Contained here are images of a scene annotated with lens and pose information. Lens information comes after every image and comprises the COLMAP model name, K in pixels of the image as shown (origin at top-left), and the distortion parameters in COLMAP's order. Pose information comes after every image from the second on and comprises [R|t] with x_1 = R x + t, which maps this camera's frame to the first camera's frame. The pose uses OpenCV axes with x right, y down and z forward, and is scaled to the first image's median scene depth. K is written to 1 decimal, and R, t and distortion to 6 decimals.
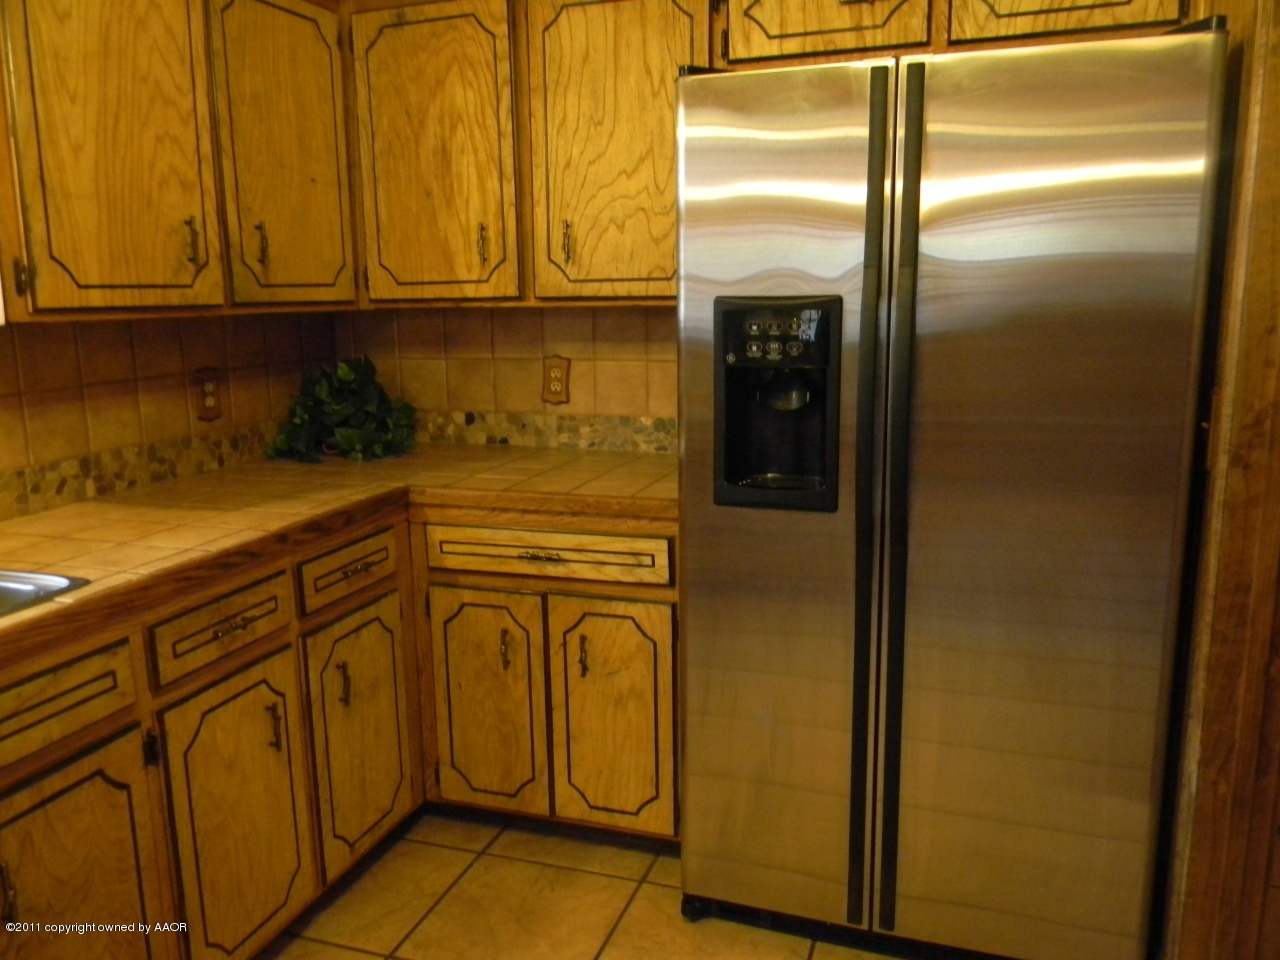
lens RADIAL K [[1020.7, 0, 635.6], [0, 1020.7, 478.7], [0, 0, 1]] dist [0.021888, -0.038975]
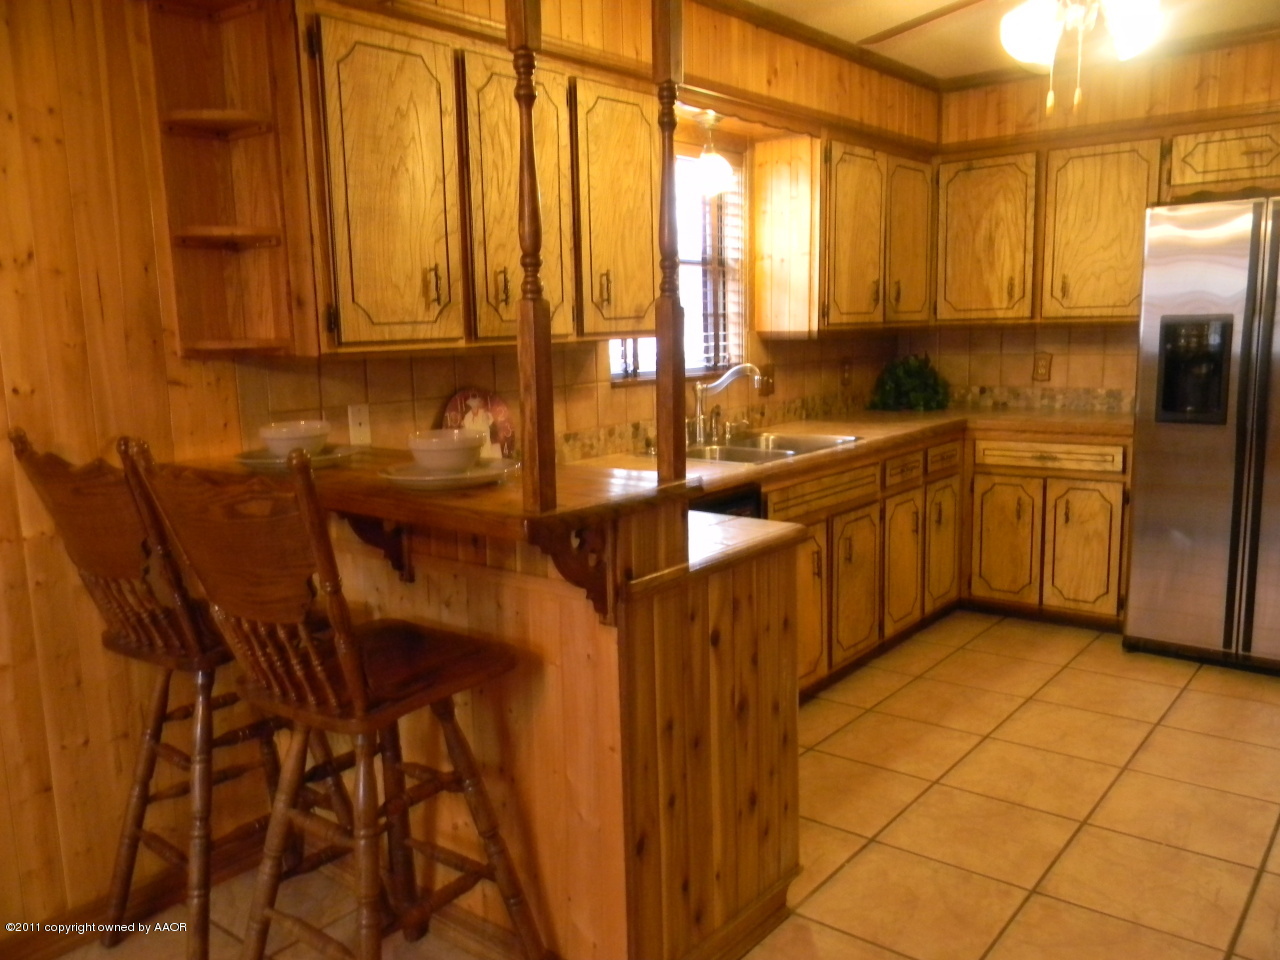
lens RADIAL K [[1020.7, 0, 635.6], [0, 1020.7, 478.7], [0, 0, 1]] dist [0.021888, -0.038975]
pose [[0.939692, 0.045024, -0.339047, -0.151690], [-0.053631, 0.998432, -0.016052, 0.176979], [0.337792, 0.033267, 0.940633, -0.945569]]
